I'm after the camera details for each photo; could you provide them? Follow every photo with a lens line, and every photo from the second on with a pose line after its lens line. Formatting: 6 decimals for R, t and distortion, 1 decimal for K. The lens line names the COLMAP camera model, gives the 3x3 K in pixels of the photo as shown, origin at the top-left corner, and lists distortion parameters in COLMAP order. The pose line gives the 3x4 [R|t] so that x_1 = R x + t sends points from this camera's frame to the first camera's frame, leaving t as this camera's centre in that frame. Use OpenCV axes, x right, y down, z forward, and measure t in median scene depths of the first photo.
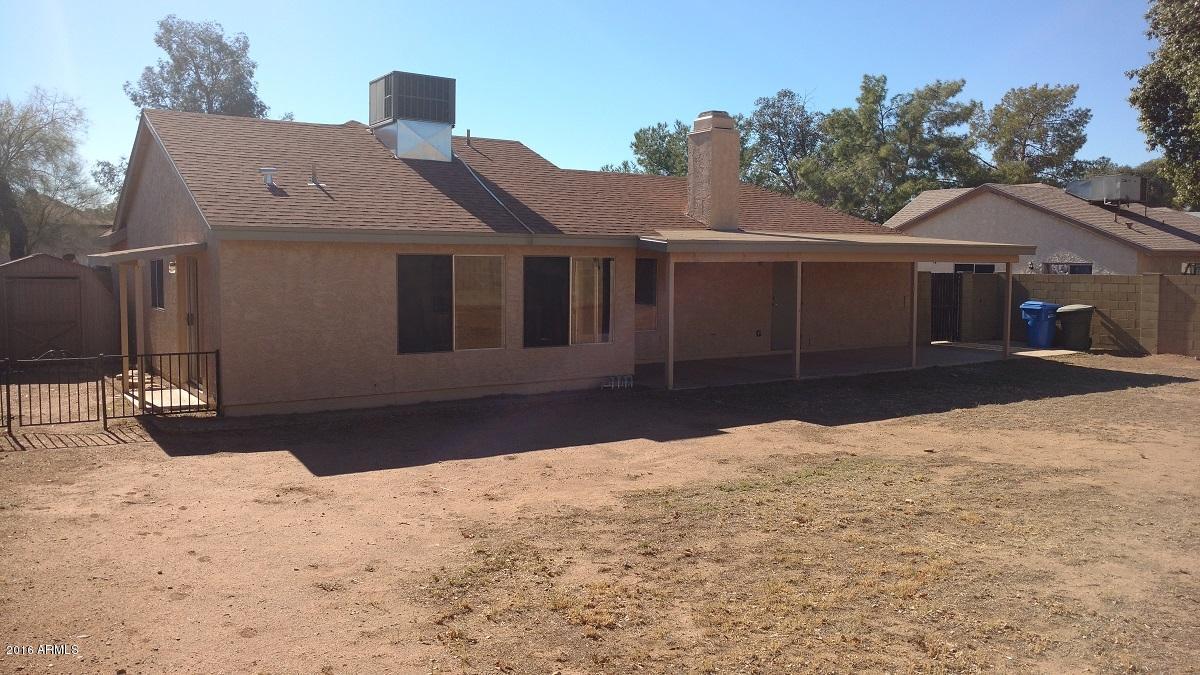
lens RADIAL K [[949.0, 0, 595.7], [0, 949.0, 333.8], [0, 0, 1]] dist [-0.003616, 0.033633]
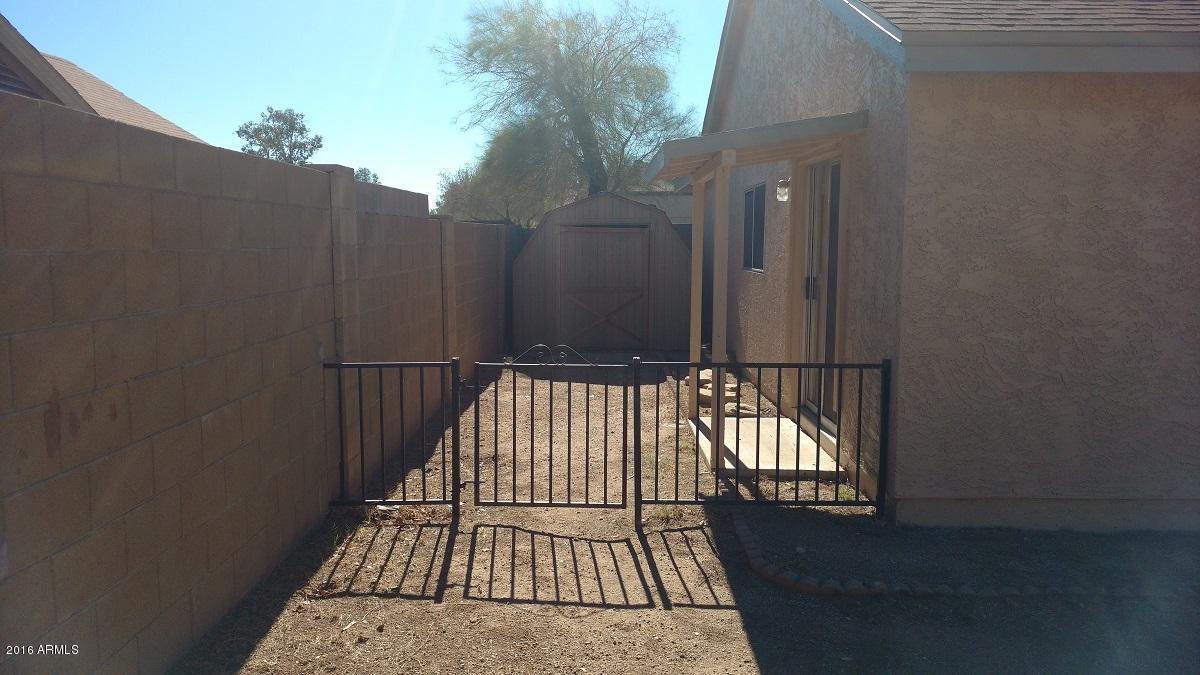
lens RADIAL K [[949.0, 0, 599.5], [0, 949.0, 337.2], [0, 0, 1]] dist [-0.003616, 0.033633]
pose [[0.833839, 0.055293, -0.549232, -0.265050], [-0.042334, 0.998446, 0.036246, -0.002676], [0.550382, -0.006973, 0.834884, 0.562762]]
